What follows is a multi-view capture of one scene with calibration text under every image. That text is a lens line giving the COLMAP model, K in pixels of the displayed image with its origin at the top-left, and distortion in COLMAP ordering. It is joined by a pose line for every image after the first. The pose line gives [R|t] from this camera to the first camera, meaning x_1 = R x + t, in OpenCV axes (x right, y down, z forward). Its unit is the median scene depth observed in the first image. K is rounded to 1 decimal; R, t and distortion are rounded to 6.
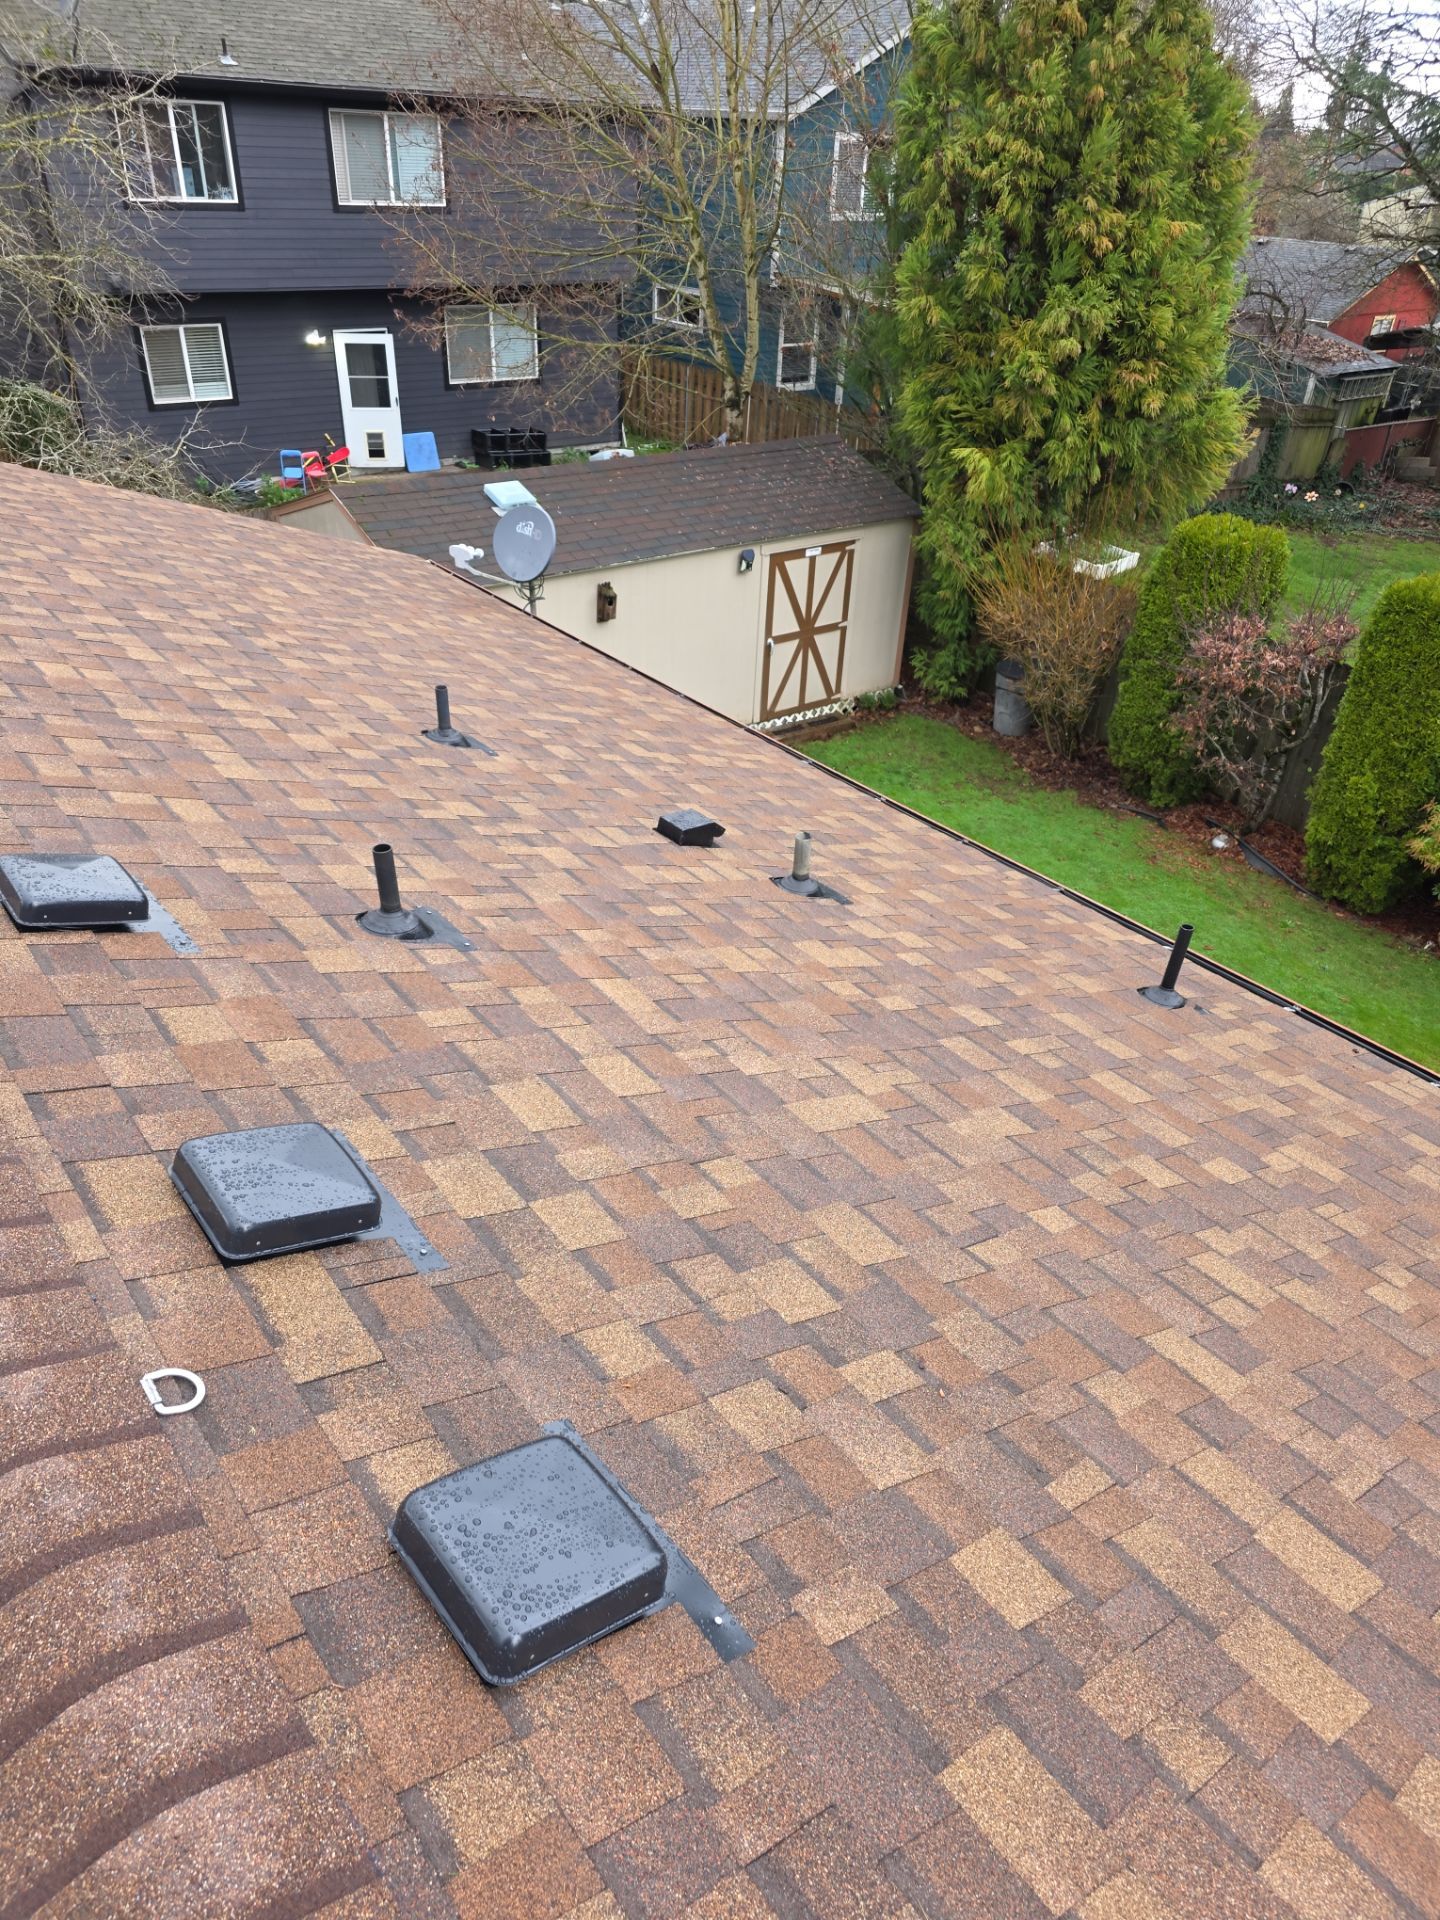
lens RADIAL K [[1264.0, 0, 720.0], [0, 1264.0, 960.0], [0, 0, 1]] dist [0.000005, -0.002935]
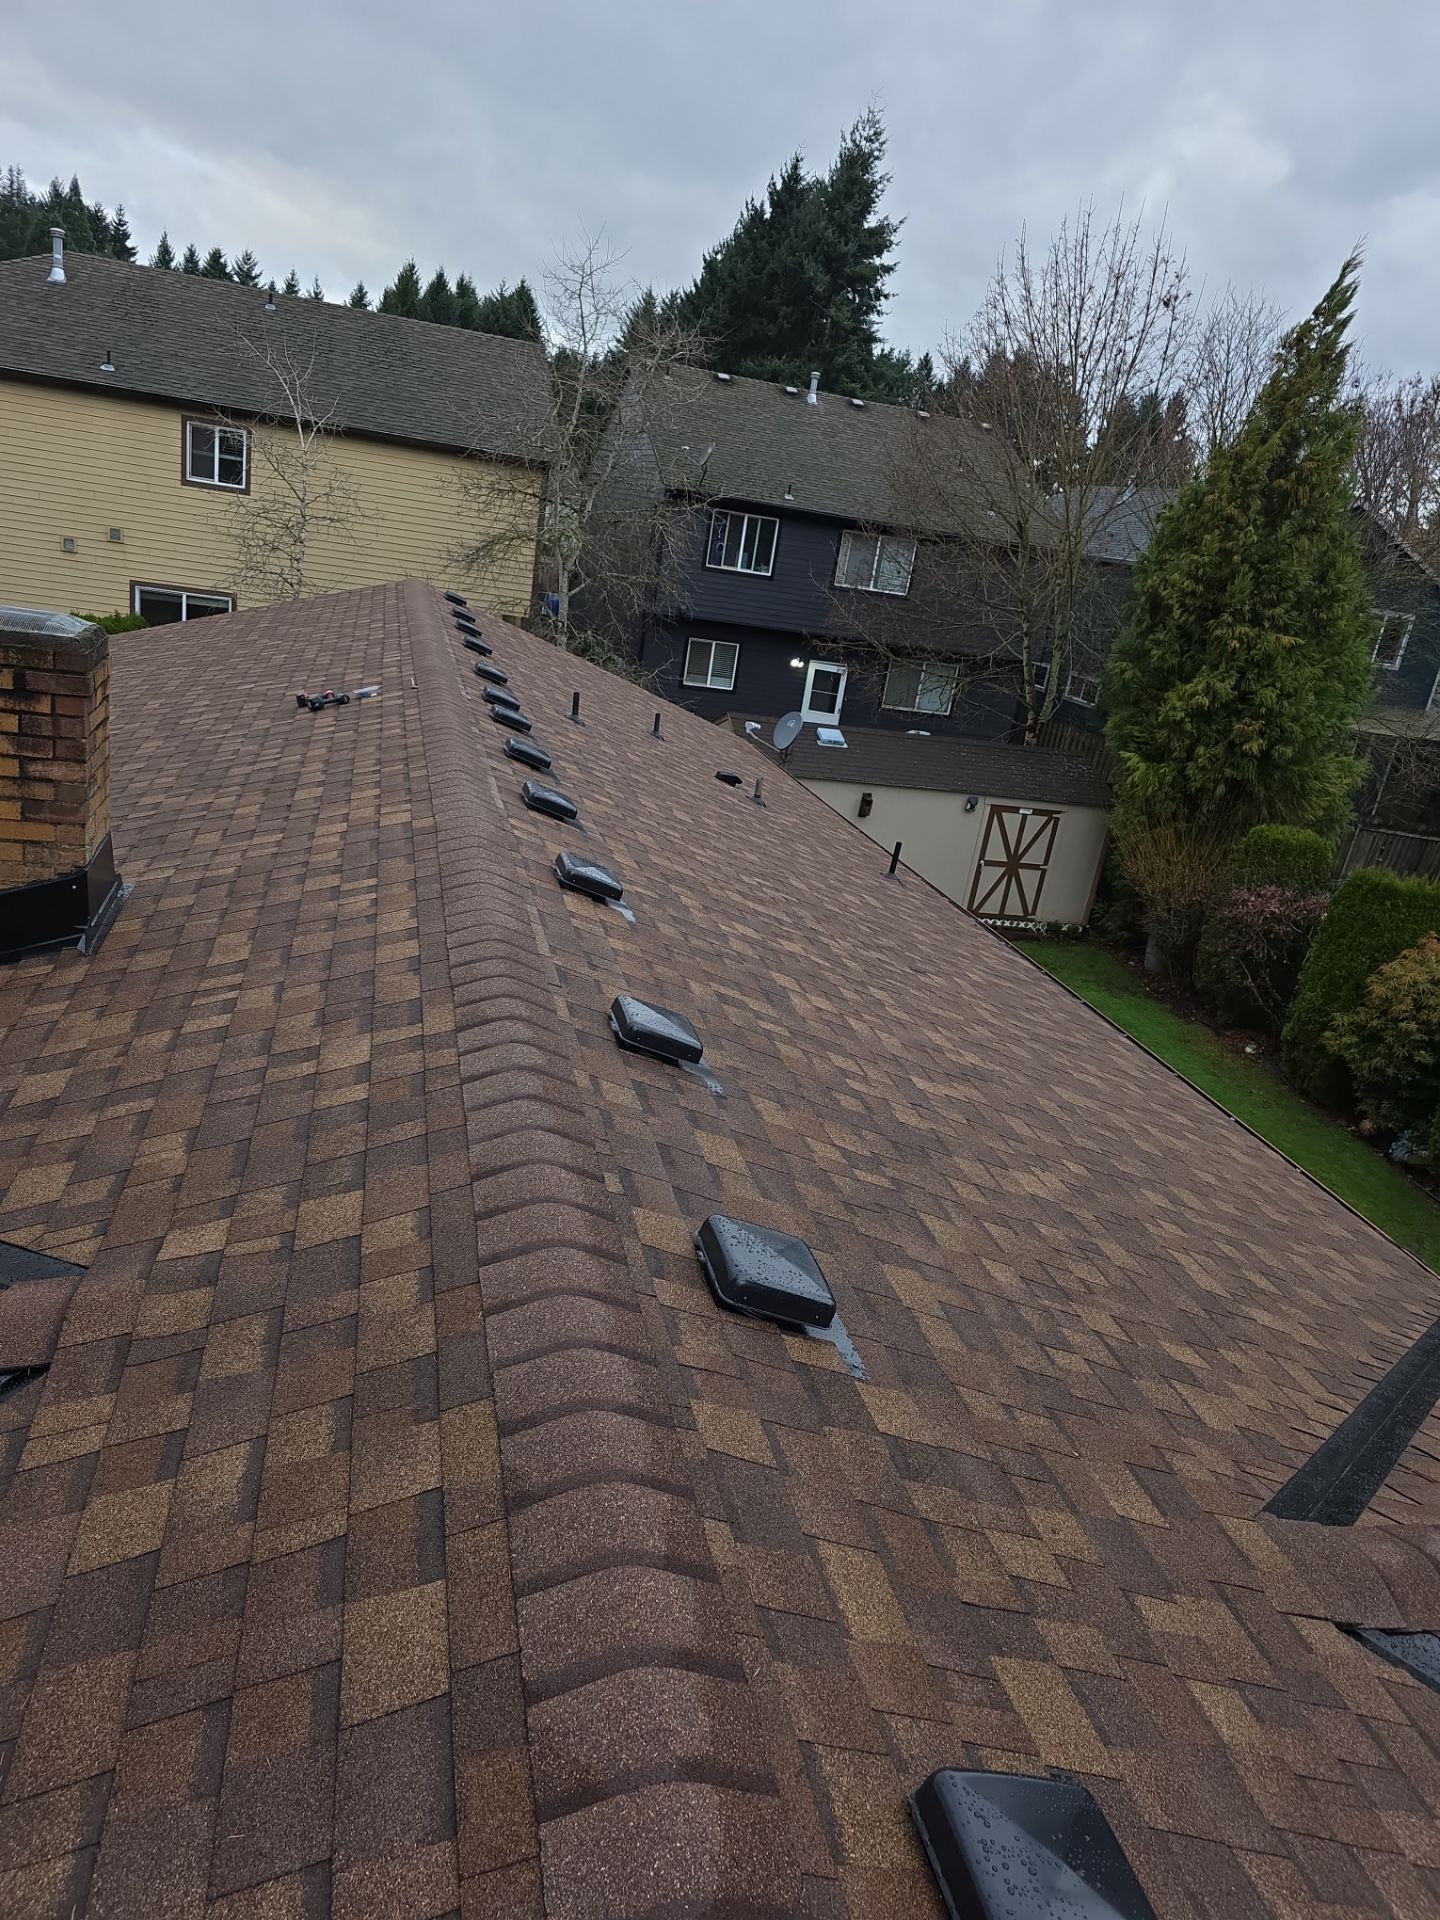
lens RADIAL K [[1298.7, 0, 720.0], [0, 1298.7, 960.0], [0, 0, 1]] dist [0.004138, -0.043652]
pose [[0.900030, 0.214936, -0.379142, 0.349691], [-0.314239, 0.922828, -0.222806, 0.273000], [0.301994, 0.319674, 0.898114, -0.390552]]
